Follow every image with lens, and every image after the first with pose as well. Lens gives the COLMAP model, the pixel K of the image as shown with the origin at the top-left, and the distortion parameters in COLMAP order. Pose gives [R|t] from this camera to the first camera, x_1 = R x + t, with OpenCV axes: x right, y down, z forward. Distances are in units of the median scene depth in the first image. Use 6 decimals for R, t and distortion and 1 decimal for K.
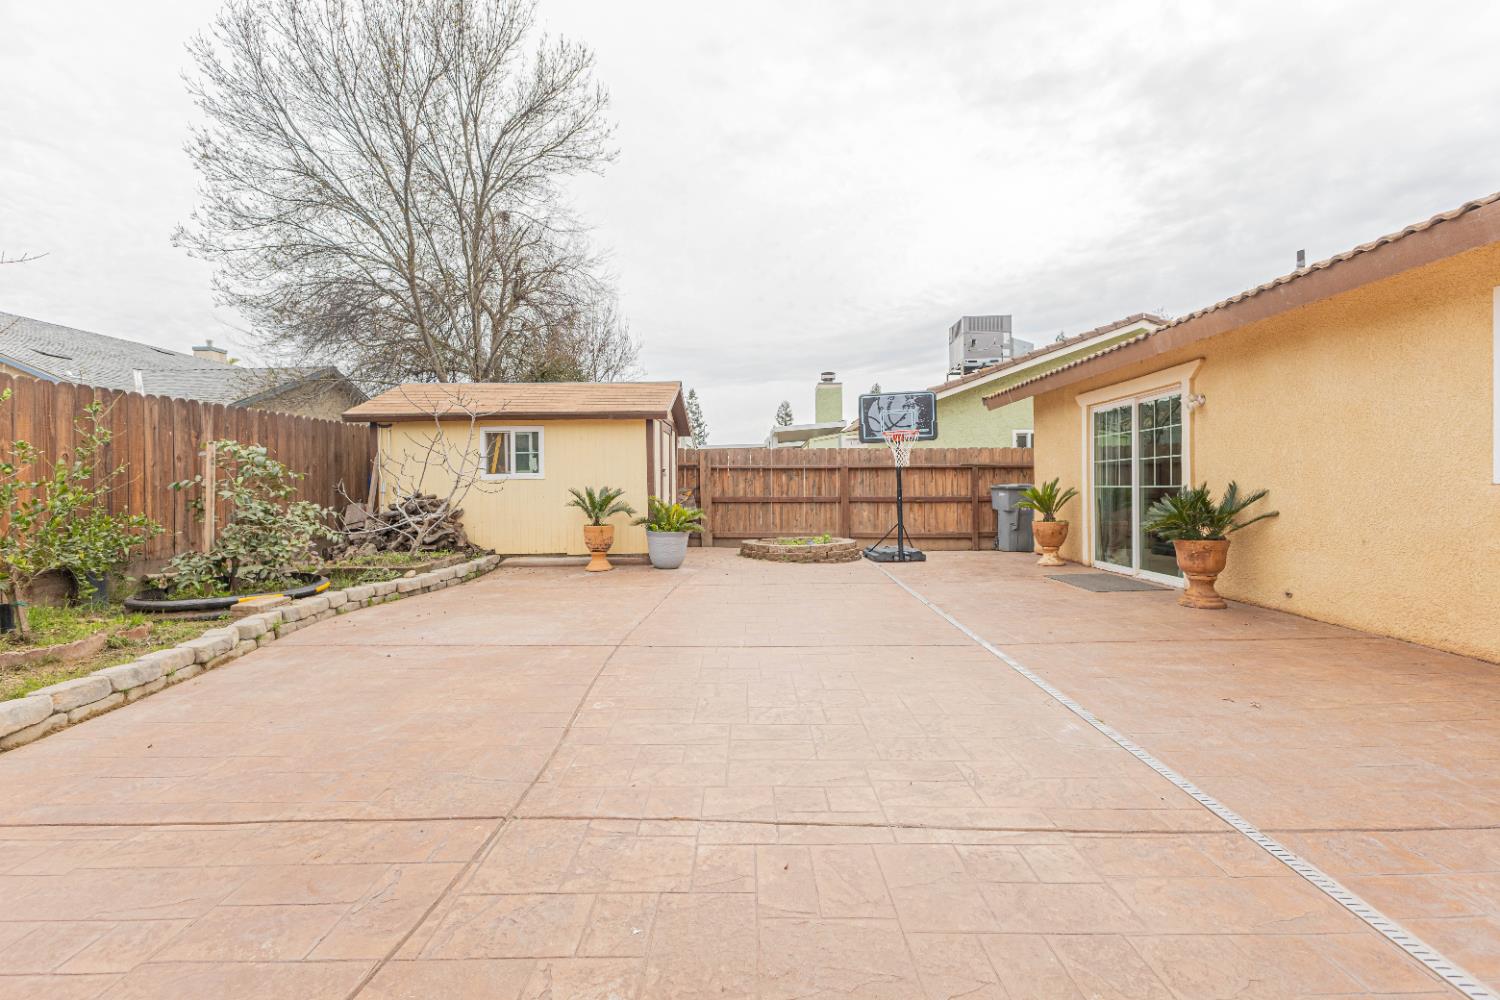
lens RADIAL K [[647.8, 0, 751.5], [0, 647.8, 491.7], [0, 0, 1]] dist [0.002381, 0.000166]
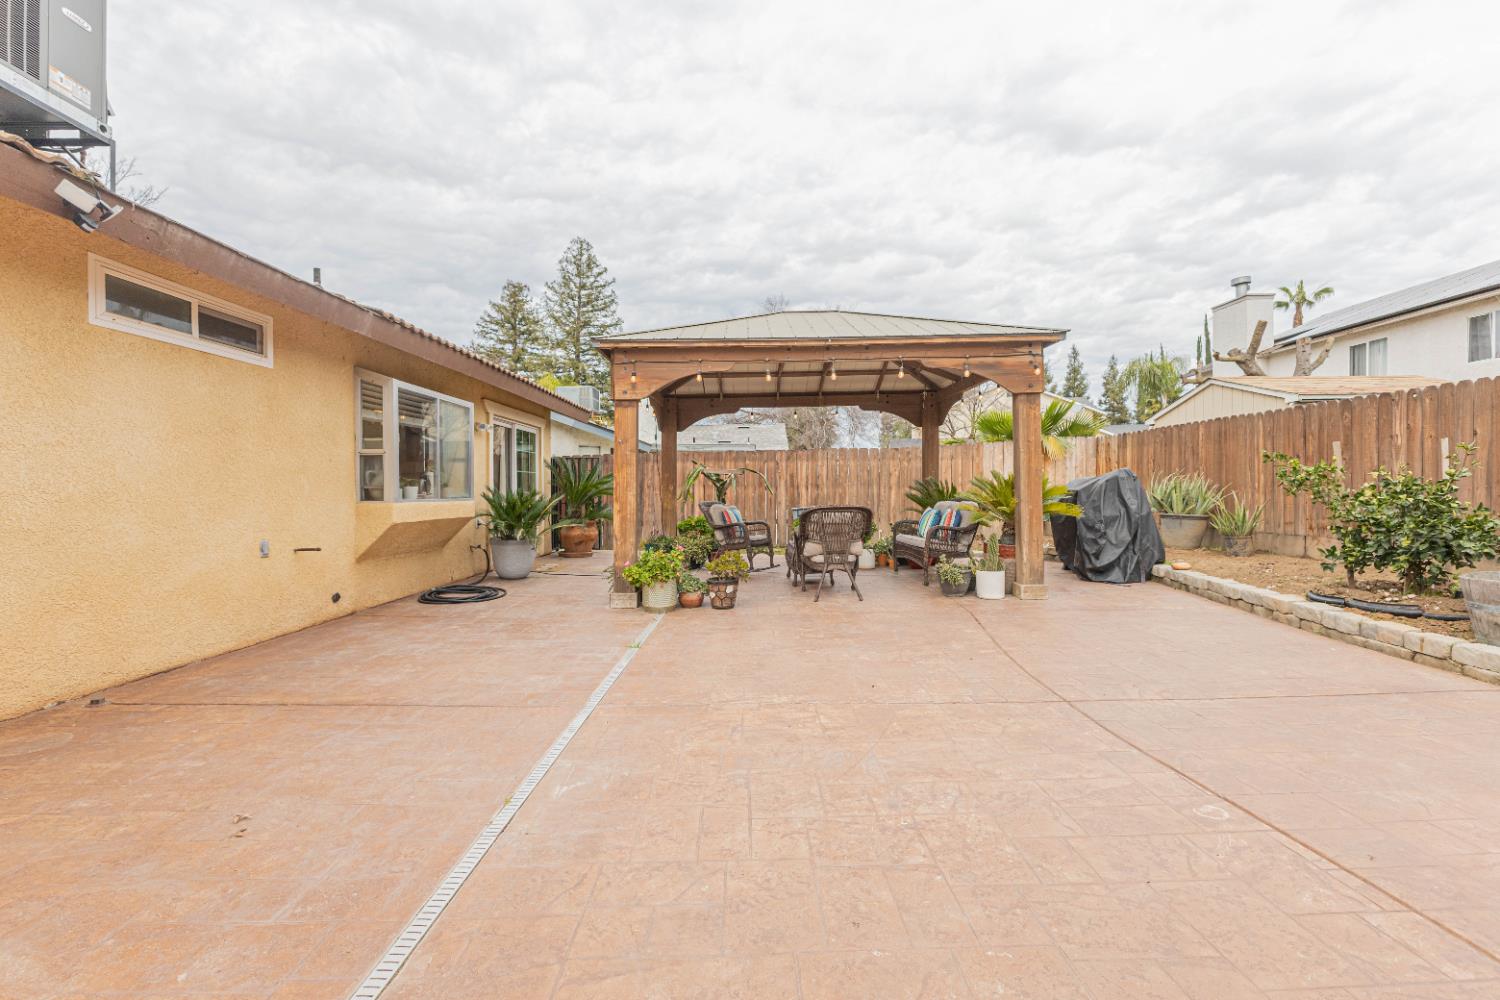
lens RADIAL K [[647.8, 0, 749.8], [0, 647.8, 492.7], [0, 0, 1]] dist [0.002381, 0.000166]
pose [[-0.999800, 0.019826, -0.002458, 0.274472], [0.019794, 0.999725, 0.012538, -0.013071], [0.002706, 0.012486, -0.999918, 1.940677]]
